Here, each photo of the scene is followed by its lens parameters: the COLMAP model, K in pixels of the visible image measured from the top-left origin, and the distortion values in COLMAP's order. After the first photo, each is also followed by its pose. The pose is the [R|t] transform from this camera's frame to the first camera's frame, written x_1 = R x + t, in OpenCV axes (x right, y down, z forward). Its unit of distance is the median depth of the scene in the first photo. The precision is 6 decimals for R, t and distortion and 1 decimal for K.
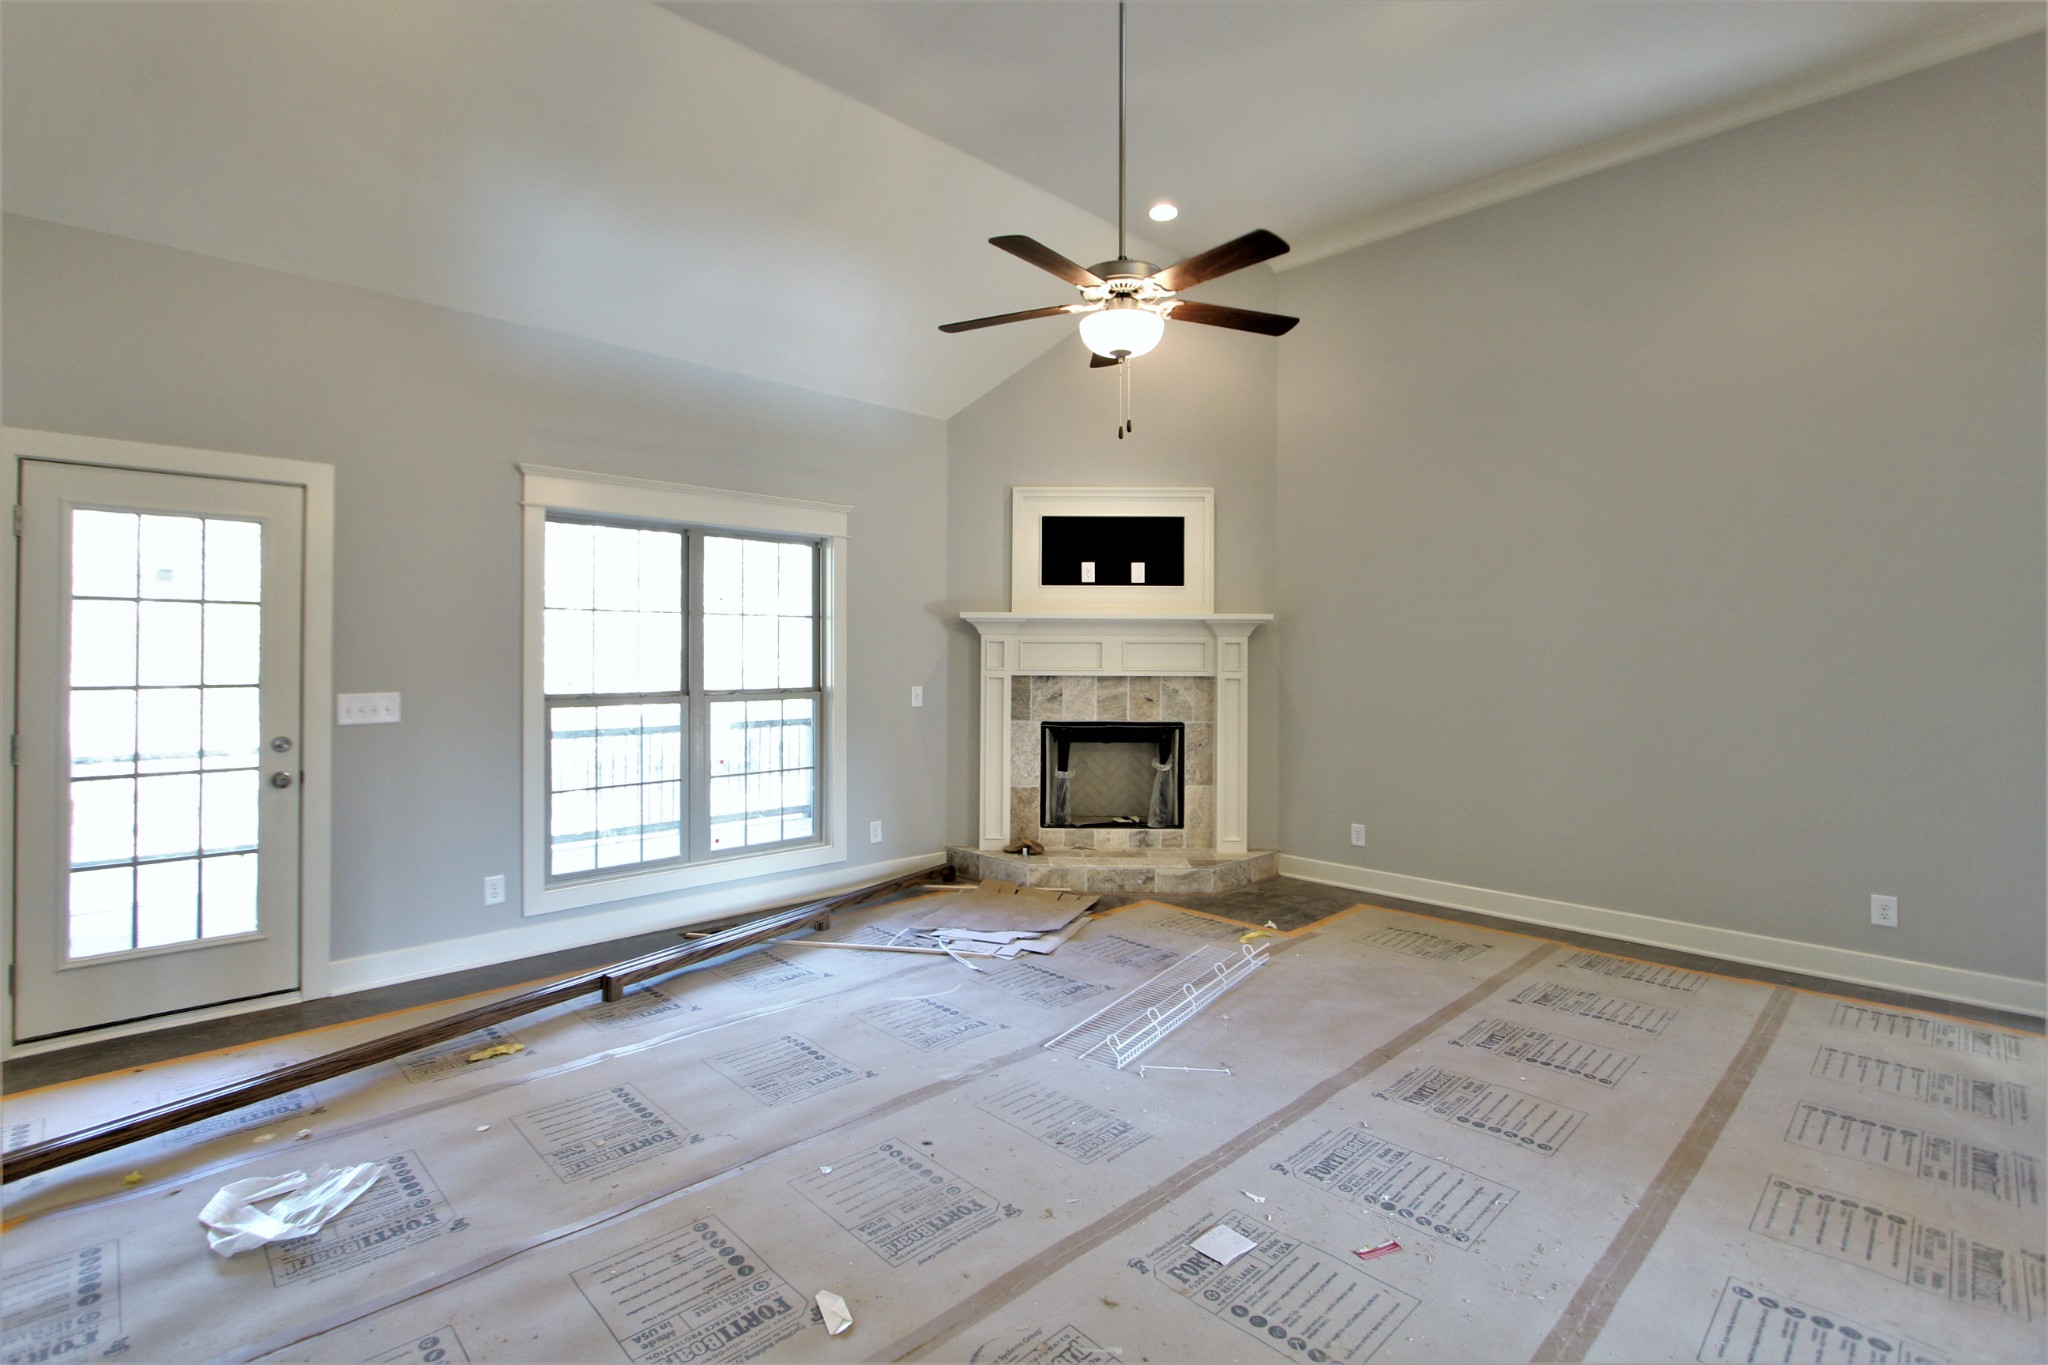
lens RADIAL K [[937.6, 0, 1028.0], [0, 937.6, 645.8], [0, 0, 1]] dist [-0.022200, 0.004674]
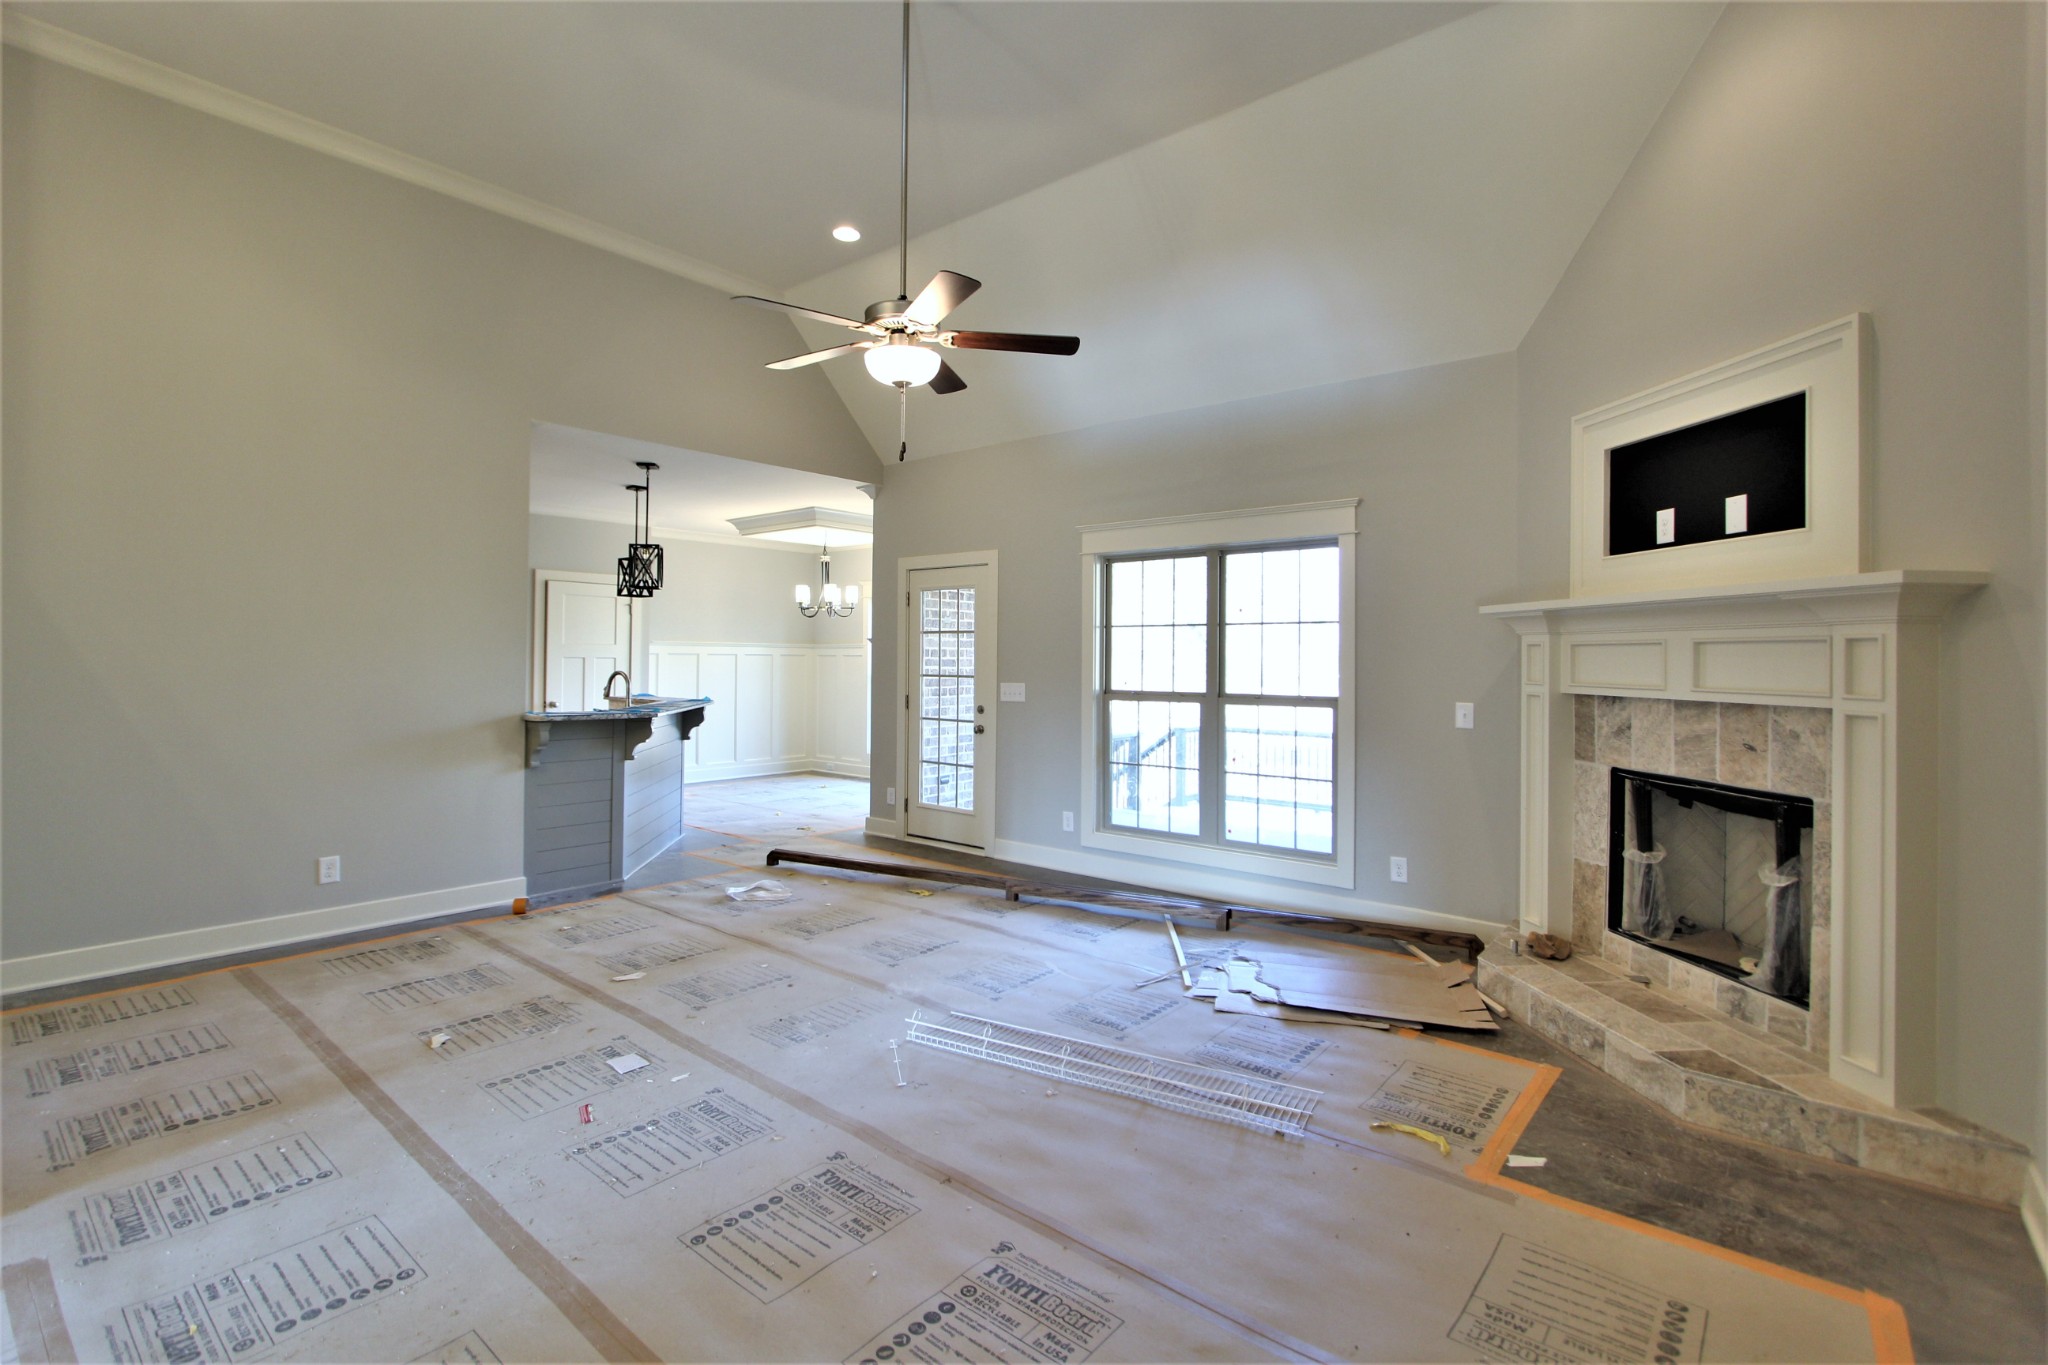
lens RADIAL K [[953.9, 0, 993.4], [0, 953.9, 645.3], [0, 0, 1]] dist [-0.014411, 0.000851]
pose [[0.090028, -0.016318, -0.995806, 0.699146], [0.001239, 0.999867, -0.016272, 0.007895], [0.995938, 0.000231, 0.090036, 0.575190]]
